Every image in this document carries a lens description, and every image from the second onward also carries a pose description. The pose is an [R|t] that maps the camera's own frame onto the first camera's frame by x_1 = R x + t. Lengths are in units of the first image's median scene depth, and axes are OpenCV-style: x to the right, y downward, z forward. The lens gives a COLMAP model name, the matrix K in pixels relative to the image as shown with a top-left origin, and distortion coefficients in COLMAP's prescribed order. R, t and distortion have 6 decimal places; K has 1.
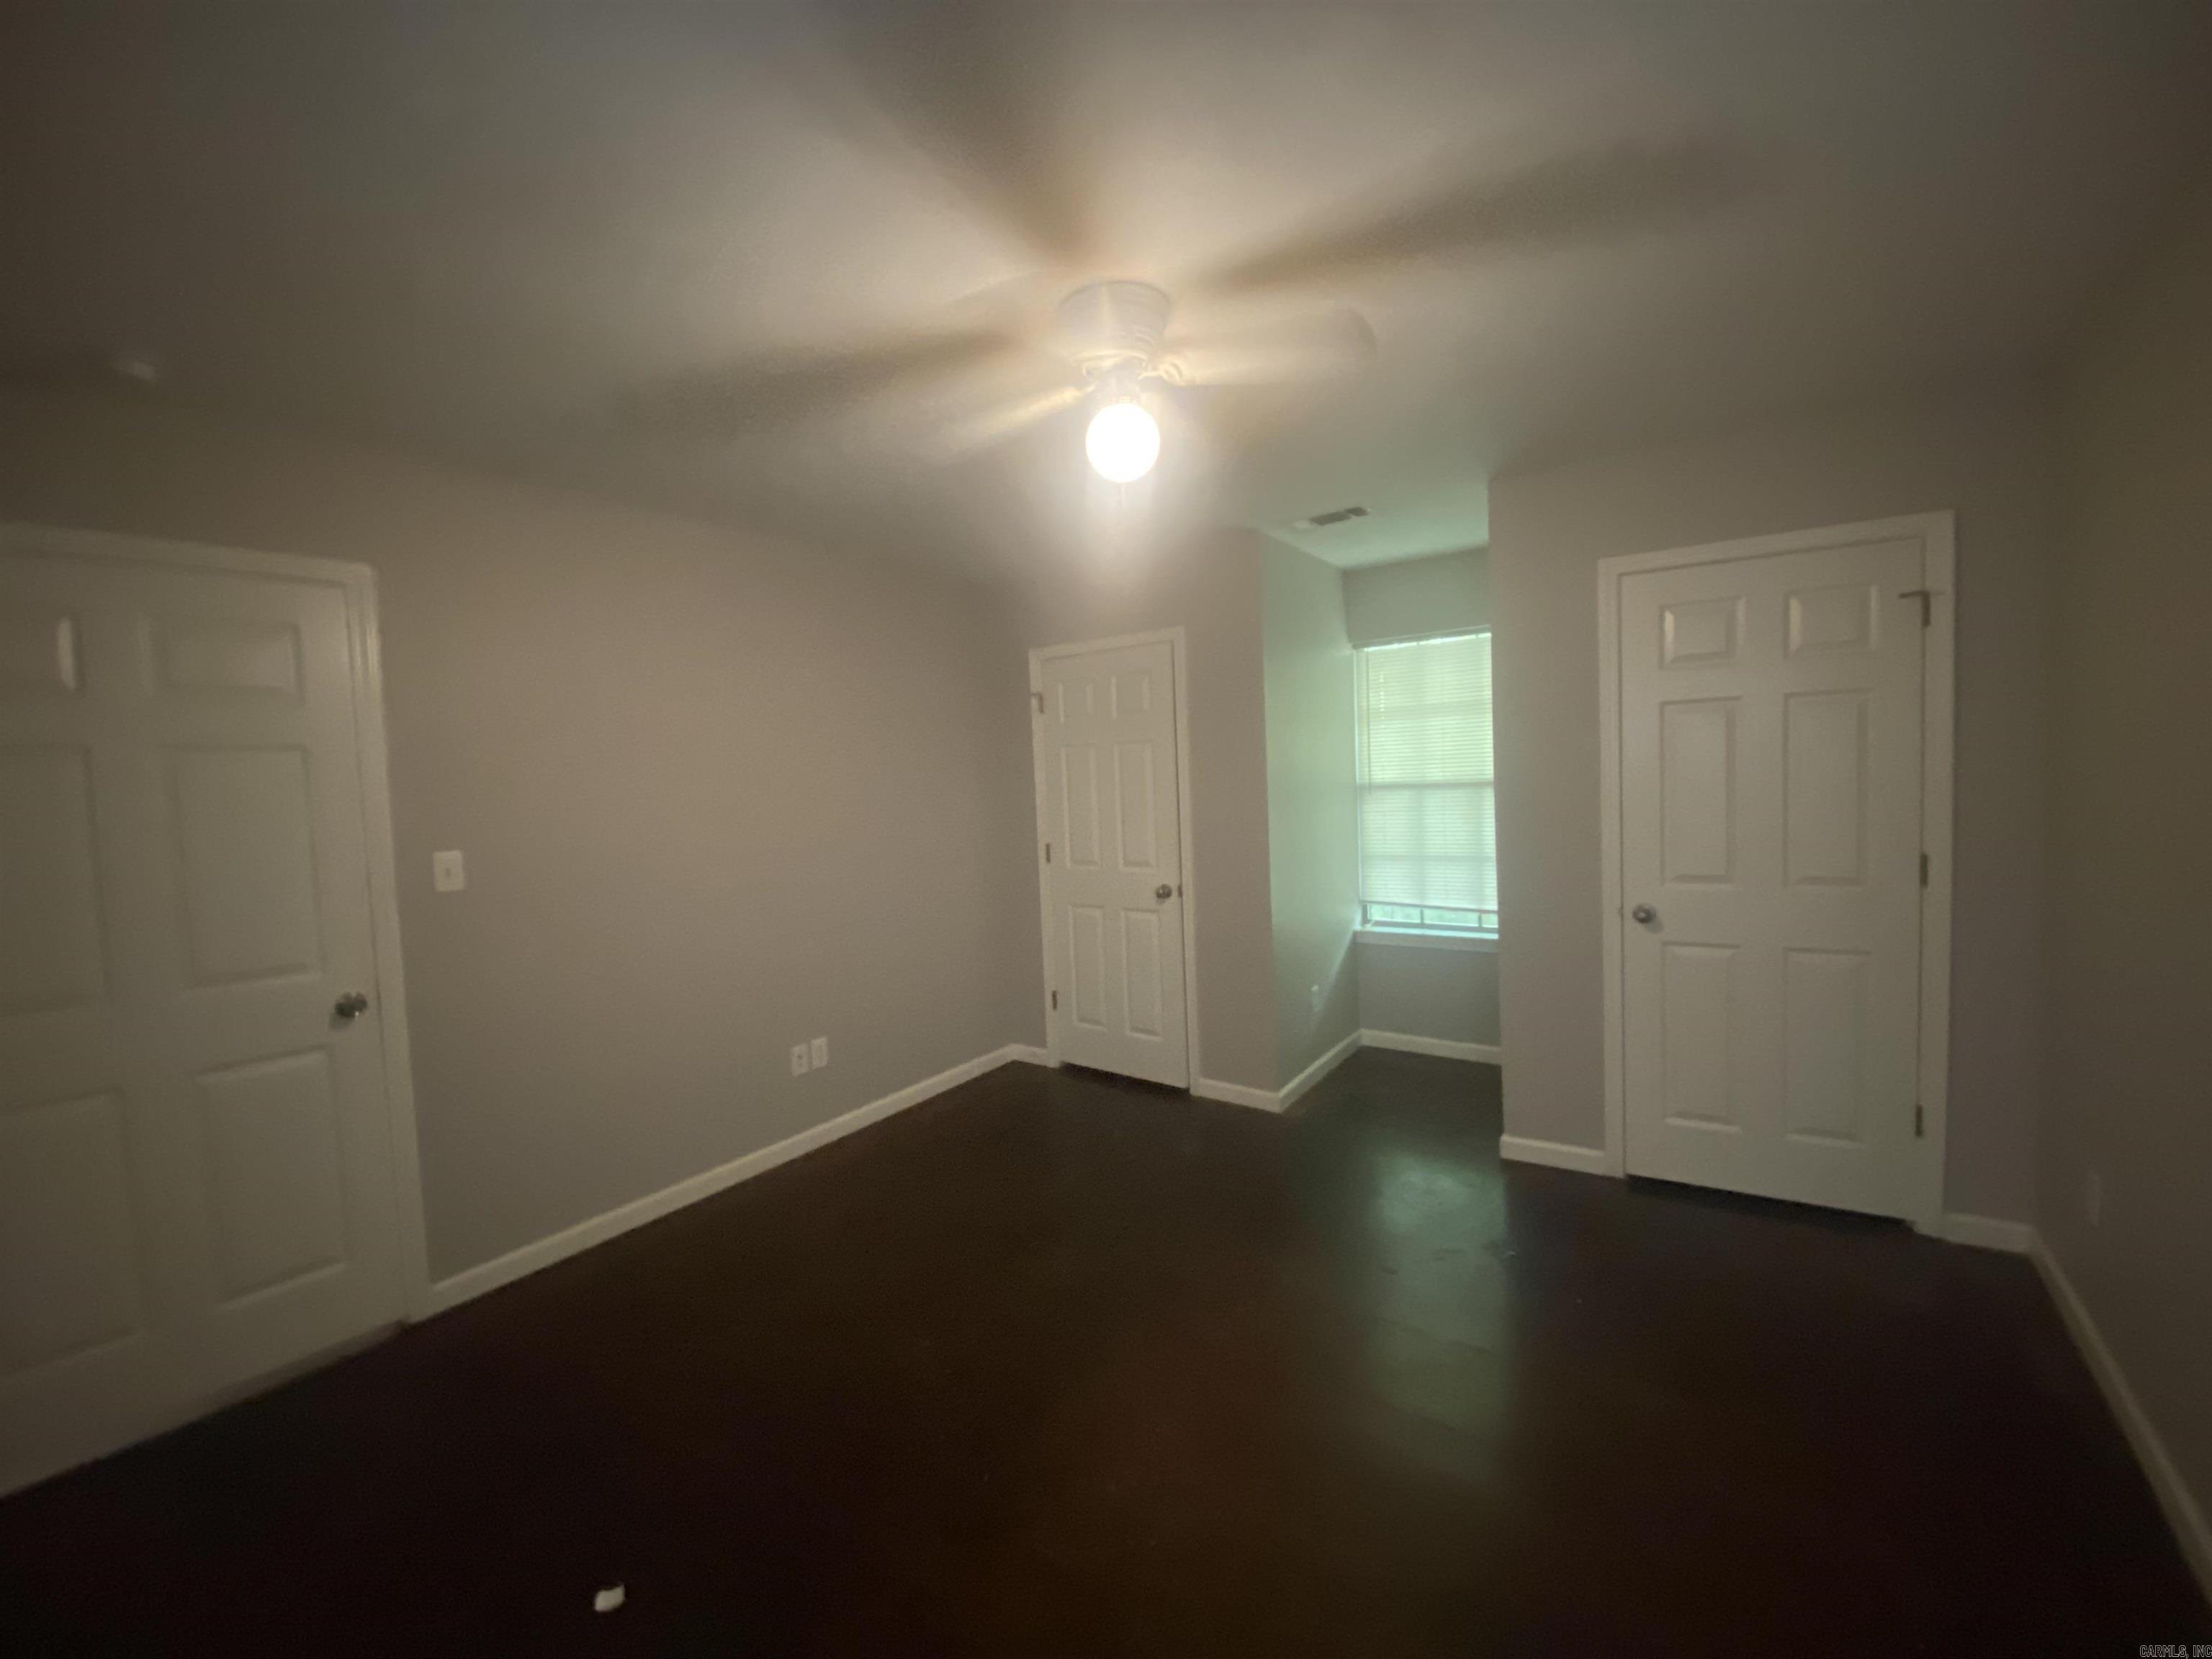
lens RADIAL K [[899.1, 0, 1106.0], [0, 899.1, 829.5], [0, 0, 1]] dist [-0.018326, -0.000111]
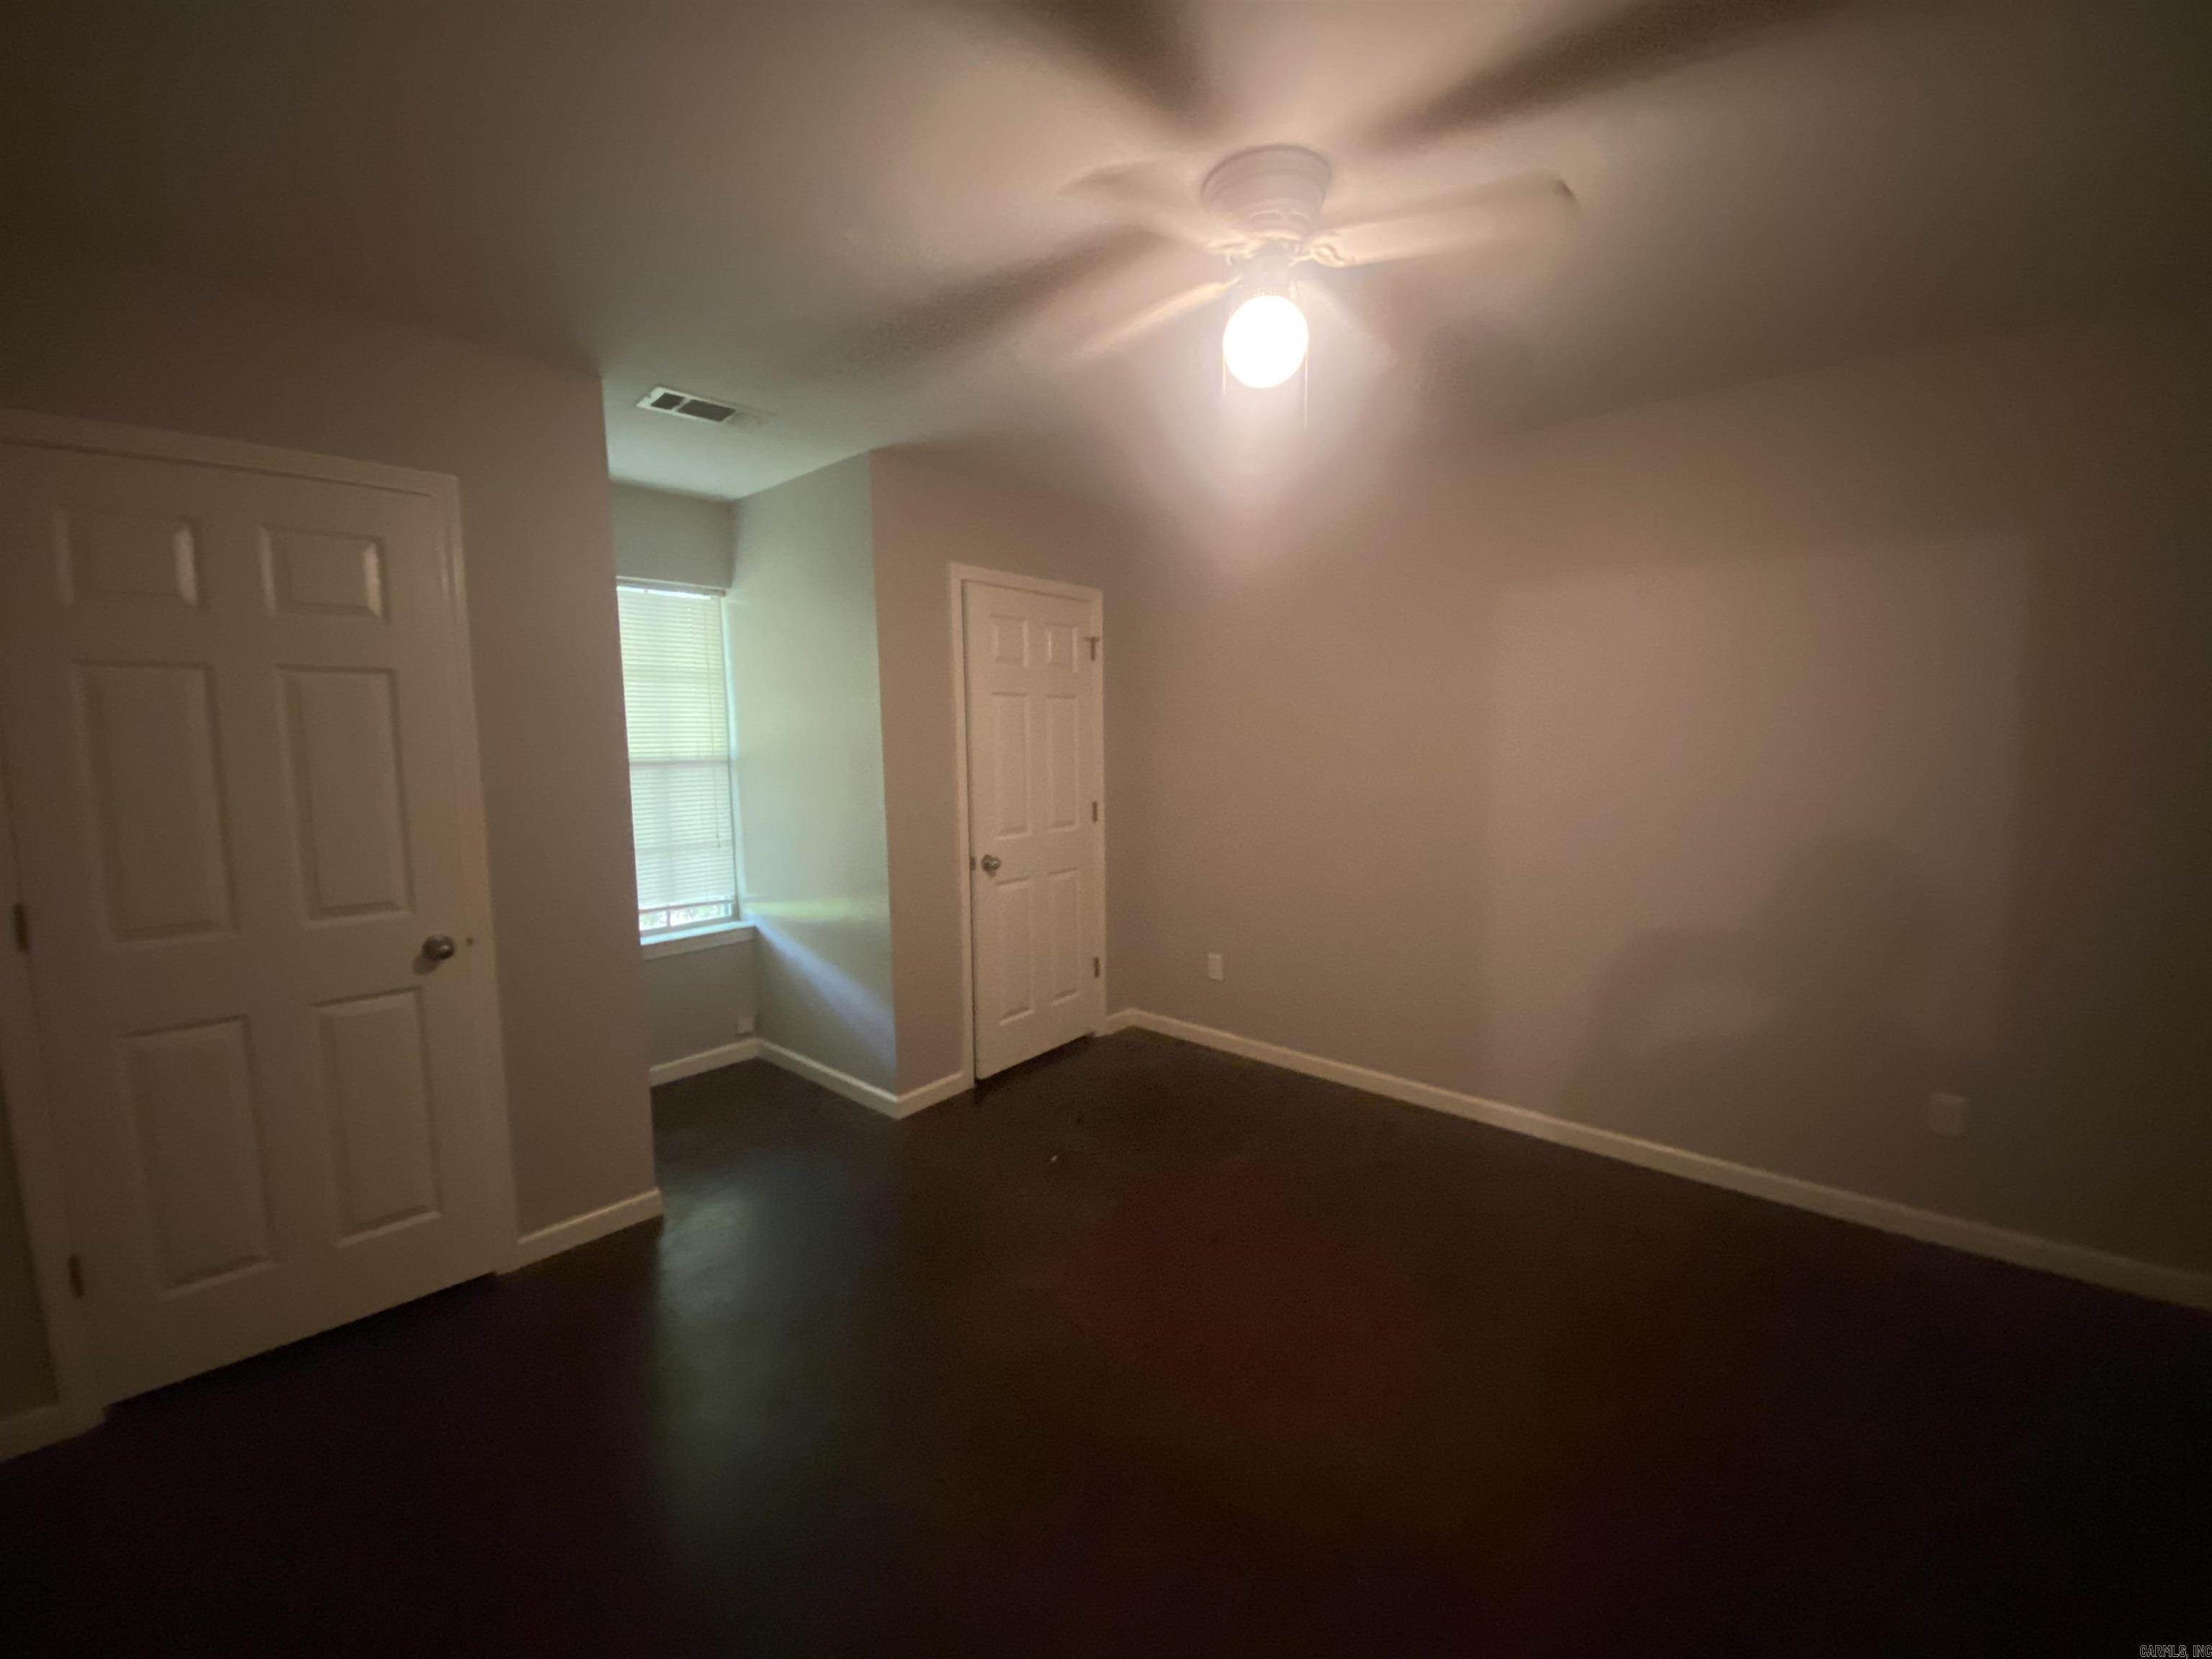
lens RADIAL K [[886.1, 0, 1106.0], [0, 886.1, 829.5], [0, 0, 1]] dist [0.043299, -0.030748]
pose [[0.114502, -0.063626, 0.991383, -0.593954], [0.071956, 0.995857, 0.055602, -0.008303], [-0.990814, 0.064969, 0.118605, 0.693756]]
